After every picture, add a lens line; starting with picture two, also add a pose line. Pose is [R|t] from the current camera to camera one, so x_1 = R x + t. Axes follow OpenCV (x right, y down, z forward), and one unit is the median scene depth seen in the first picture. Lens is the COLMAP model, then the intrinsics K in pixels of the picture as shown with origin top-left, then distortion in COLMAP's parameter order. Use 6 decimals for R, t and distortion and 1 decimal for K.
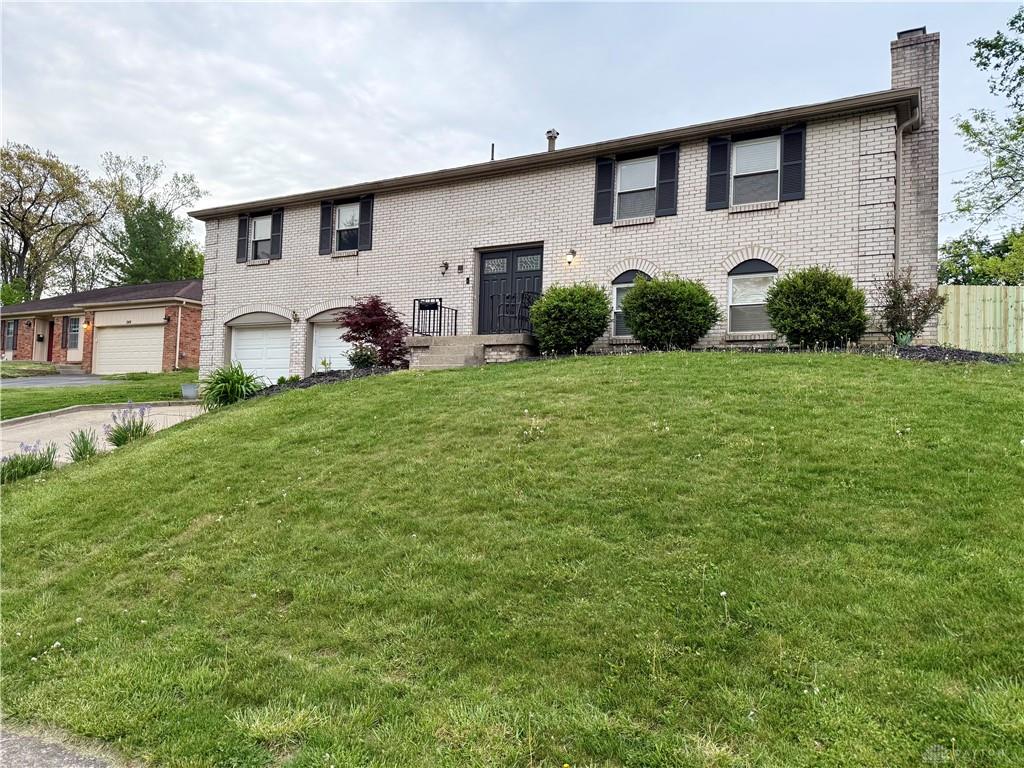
lens RADIAL K [[713.4, 0, 510.4], [0, 713.4, 389.1], [0, 0, 1]] dist [-0.008623, -0.014723]
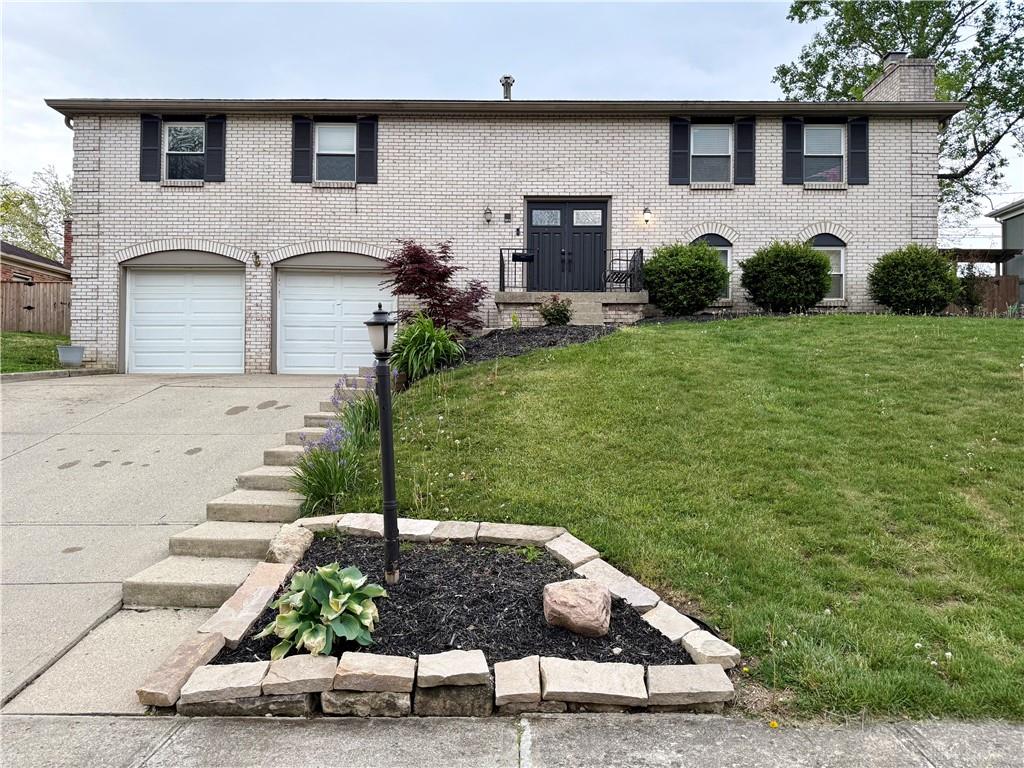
lens RADIAL K [[713.4, 0, 510.3], [0, 713.4, 378.6], [0, 0, 1]] dist [-0.008623, -0.014723]
pose [[0.874908, -0.016524, 0.484008, -0.514530], [0.003105, 0.999589, 0.028511, 0.007630], [-0.484280, -0.023442, 0.874599, 0.221193]]
